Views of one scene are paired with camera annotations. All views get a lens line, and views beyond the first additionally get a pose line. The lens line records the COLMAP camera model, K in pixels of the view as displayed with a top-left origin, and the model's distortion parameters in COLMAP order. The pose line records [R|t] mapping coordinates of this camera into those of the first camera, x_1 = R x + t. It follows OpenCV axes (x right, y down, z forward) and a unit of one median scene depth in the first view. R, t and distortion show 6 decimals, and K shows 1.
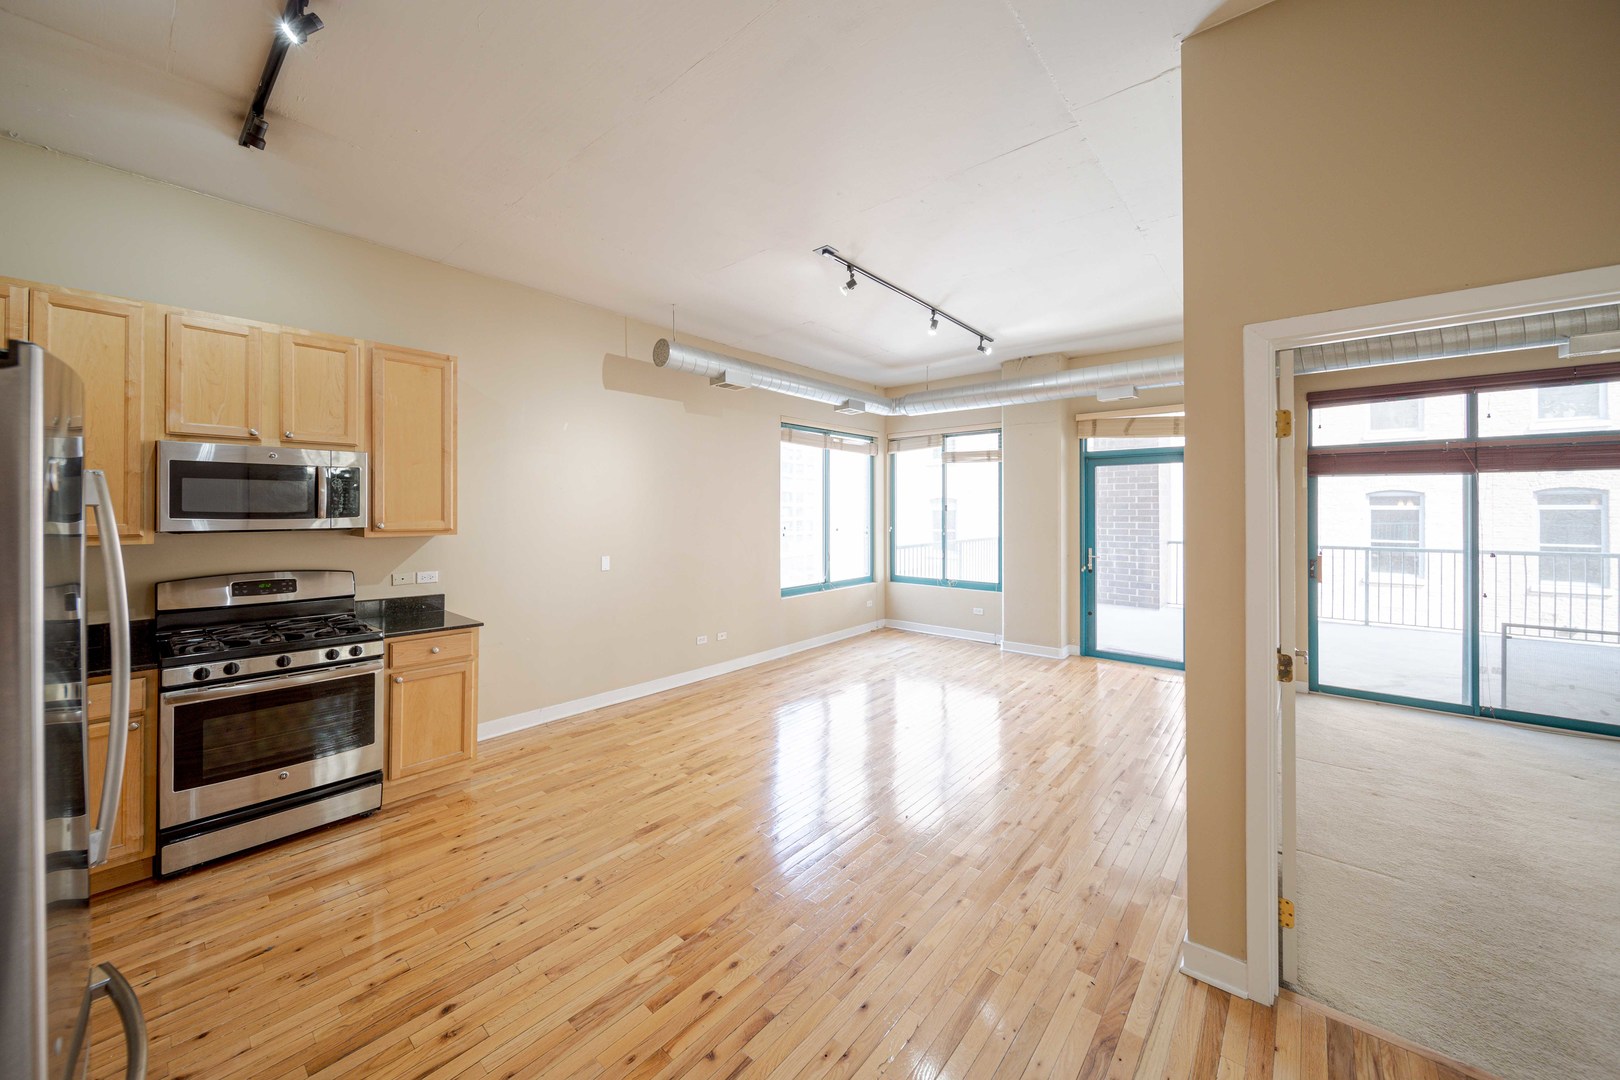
lens RADIAL K [[581.4, 0, 806.3], [0, 581.4, 504.5], [0, 0, 1]] dist [-0.003924, 0.000055]
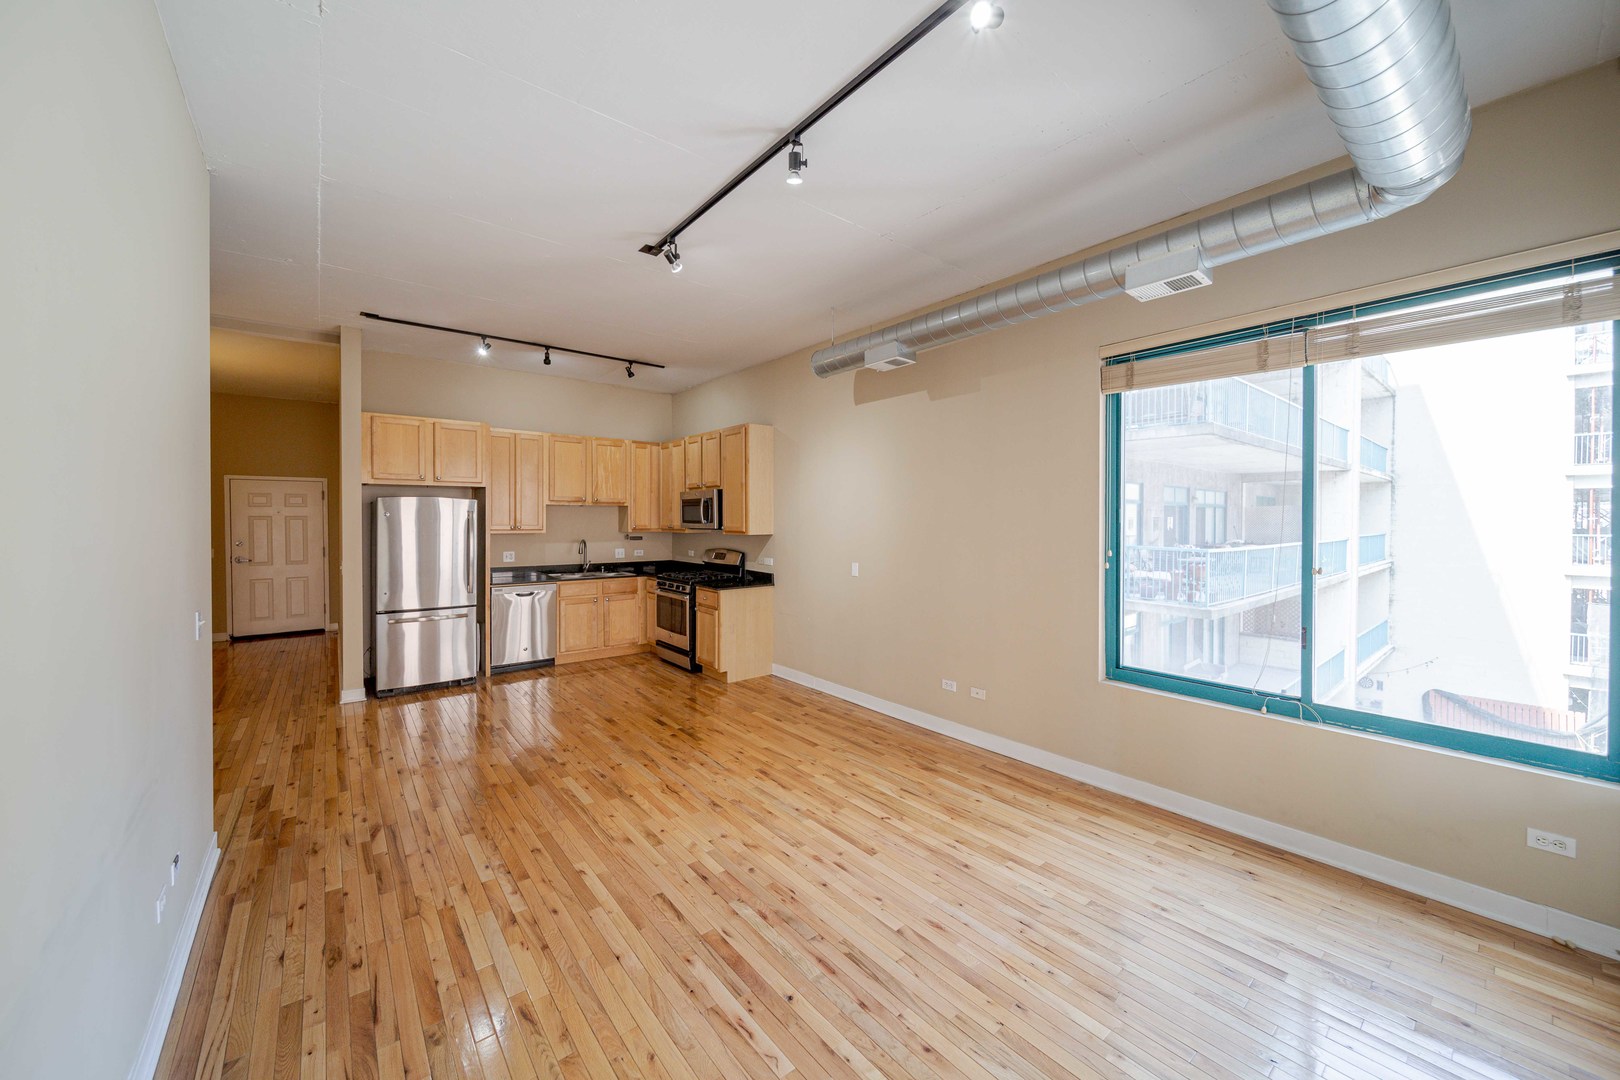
lens RADIAL K [[606.1, 0, 814.1], [0, 606.1, 522.6], [0, 0, 1]] dist [-0.001703, -0.000681]
pose [[-0.179955, 0.007206, -0.983648, 1.115940], [0.010199, 0.999933, 0.005460, 0.012251], [0.983622, -0.009050, -0.180016, 1.646413]]
